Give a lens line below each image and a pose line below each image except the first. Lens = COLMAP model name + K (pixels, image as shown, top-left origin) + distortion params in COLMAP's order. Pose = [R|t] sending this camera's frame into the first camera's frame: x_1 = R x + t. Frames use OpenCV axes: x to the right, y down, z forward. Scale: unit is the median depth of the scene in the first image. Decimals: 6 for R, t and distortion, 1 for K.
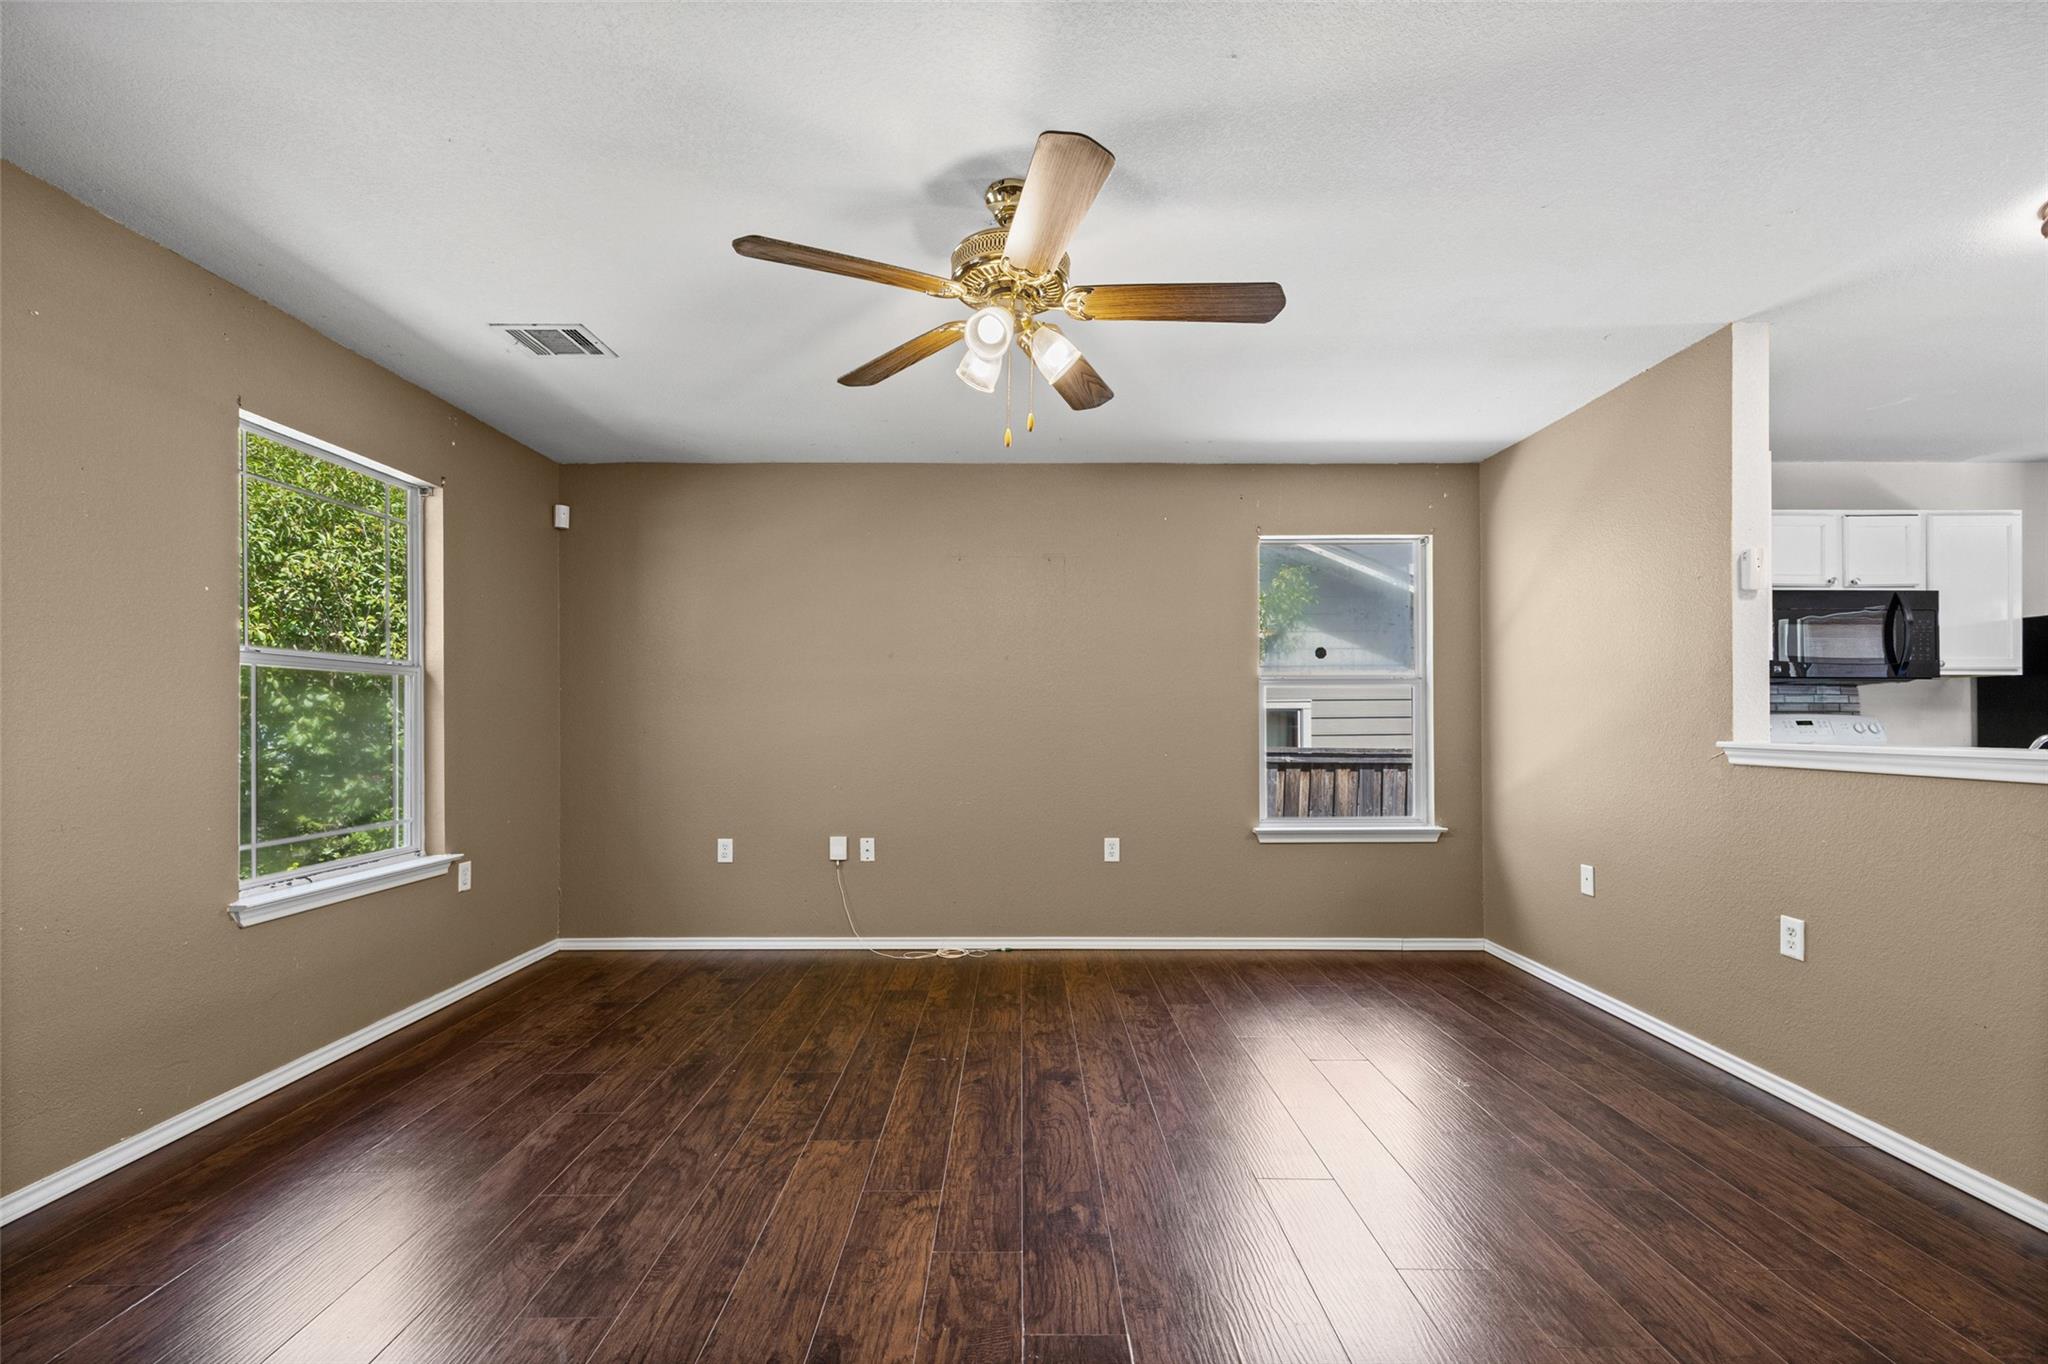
lens RADIAL K [[837.4, 0, 1027.0], [0, 837.4, 714.2], [0, 0, 1]] dist [0.010241, 0.000058]
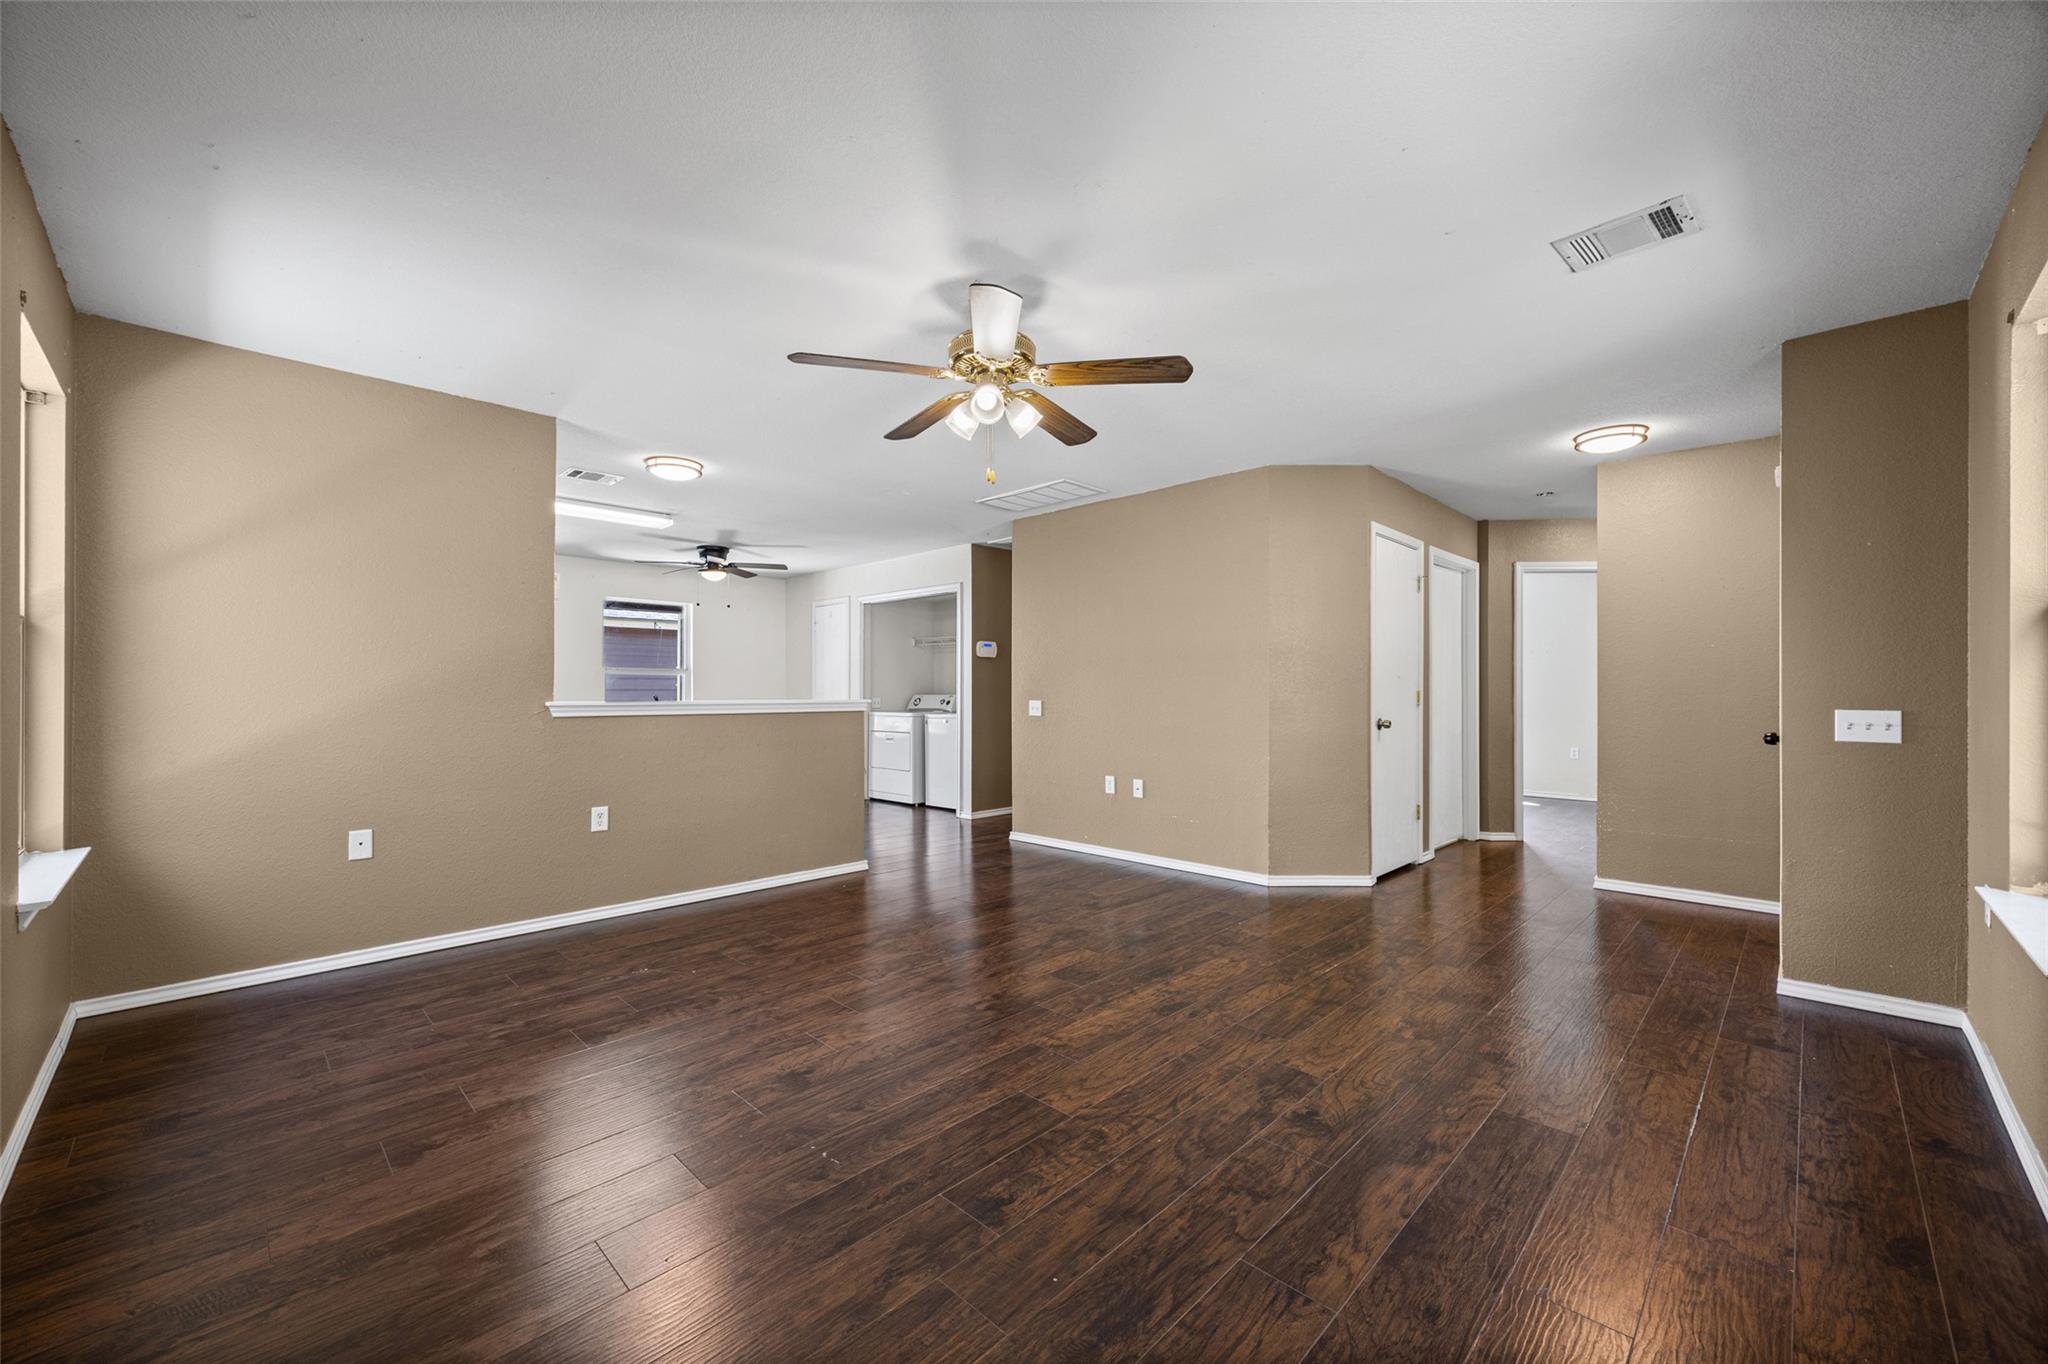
lens RADIAL K [[800.6, 0, 1017.1], [0, 800.6, 697.3], [0, 0, 1]] dist [0.002527, -0.000007]
pose [[-0.702287, -0.003308, 0.711887, -0.690512], [-0.003558, 0.999993, 0.001137, 0.019005], [-0.711885, -0.001735, -0.702294, 1.343661]]
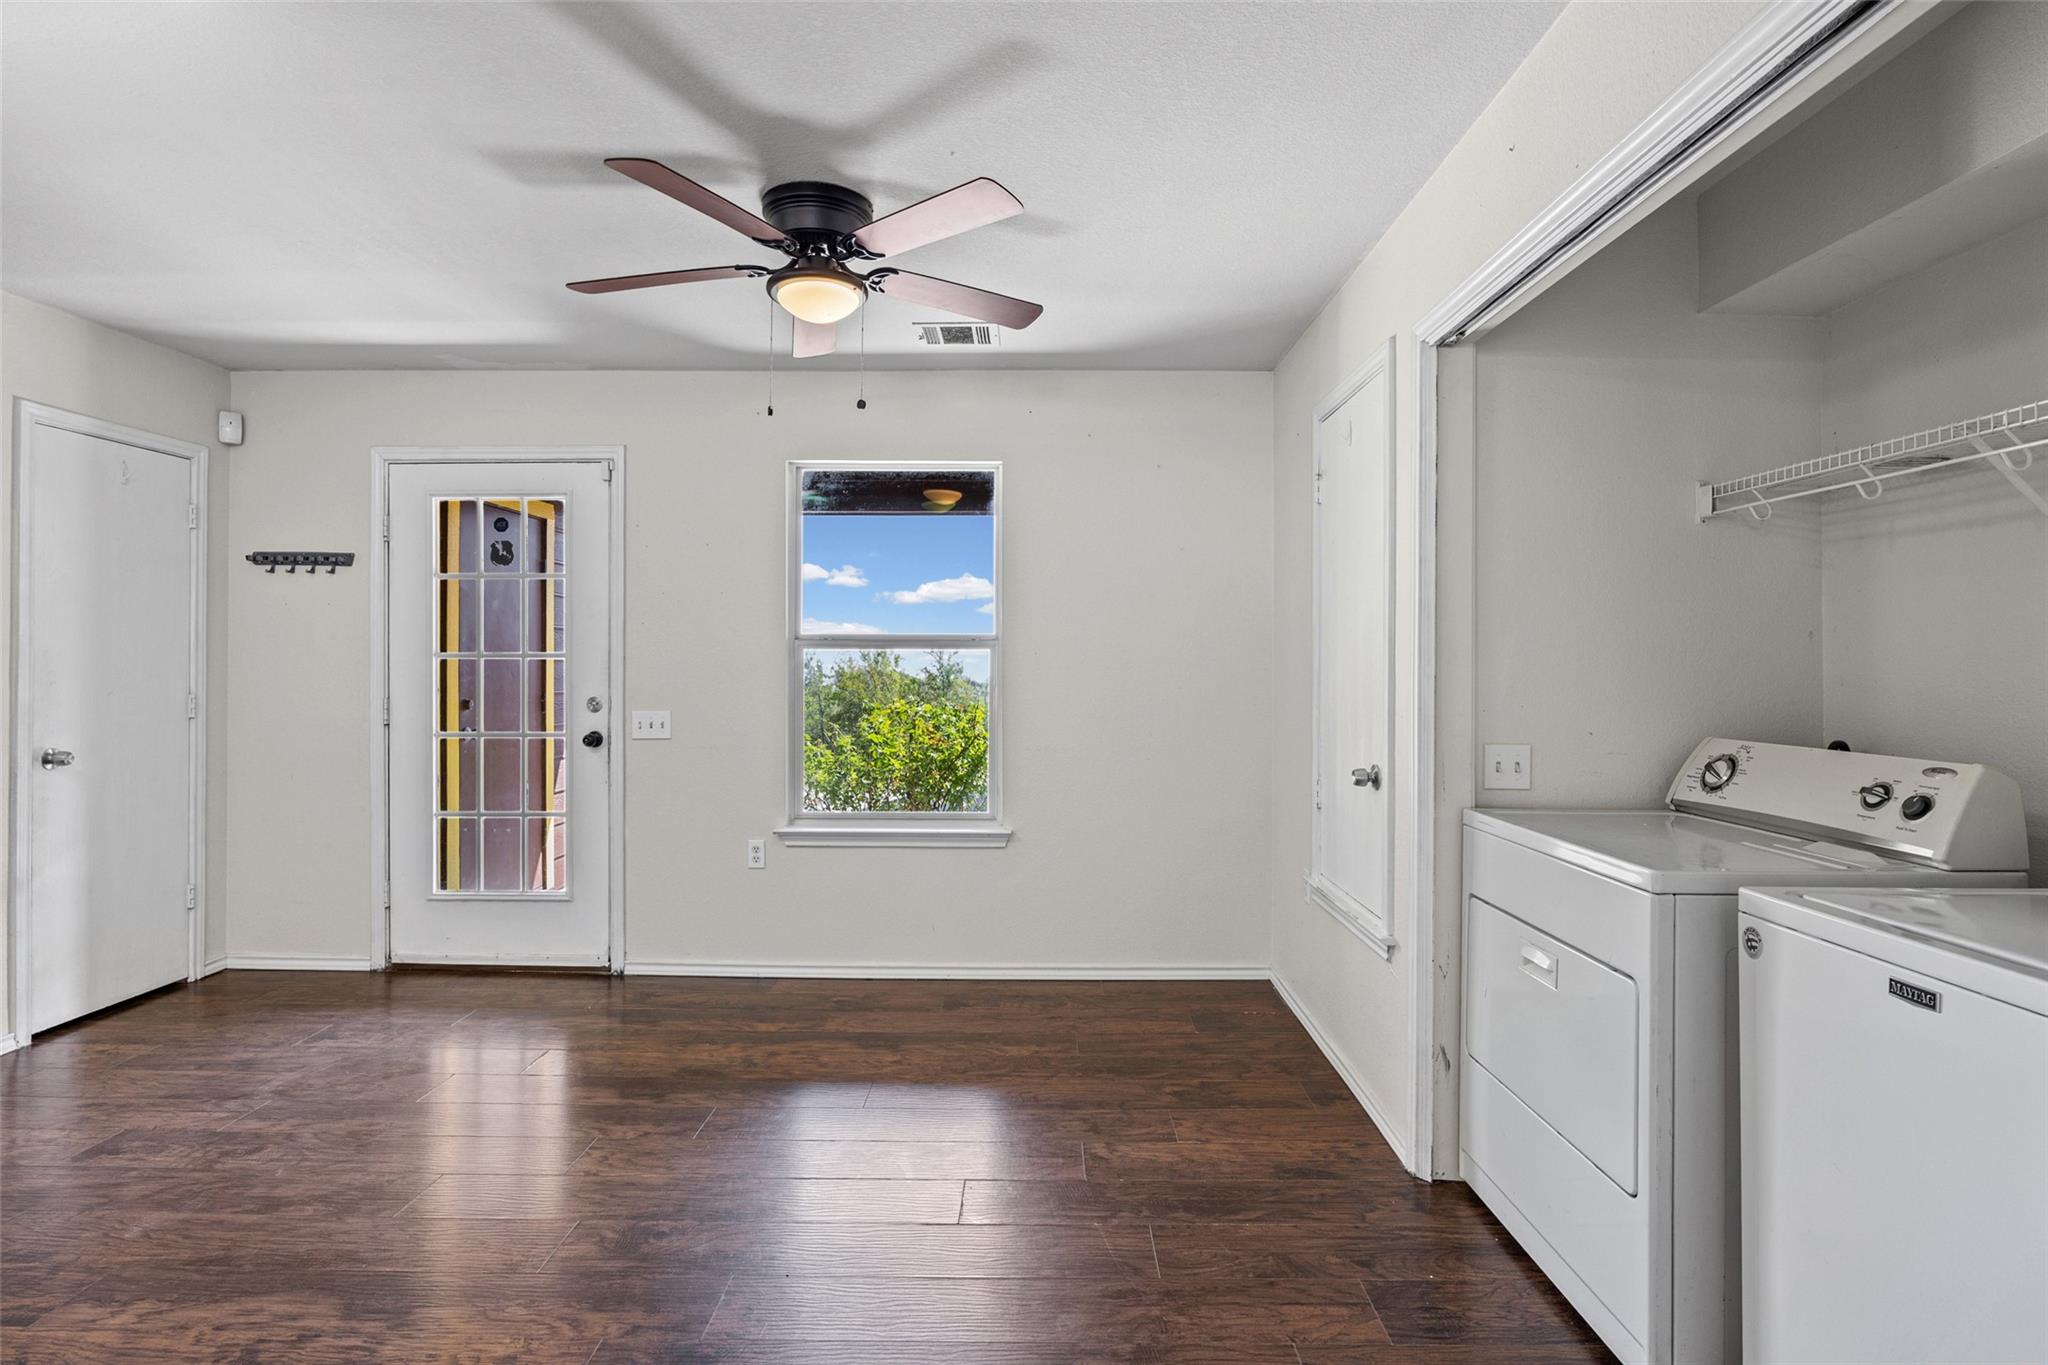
lens RADIAL K [[996.9, 0, 1018.3], [0, 996.9, 663.3], [0, 0, 1]] dist [-0.015141, 0.000109]
pose [[0.022824, -0.000371, 0.999739, 0.922019], [-0.012684, 0.999919, 0.000661, -0.042350], [-0.999659, -0.012696, 0.022817, 0.038033]]
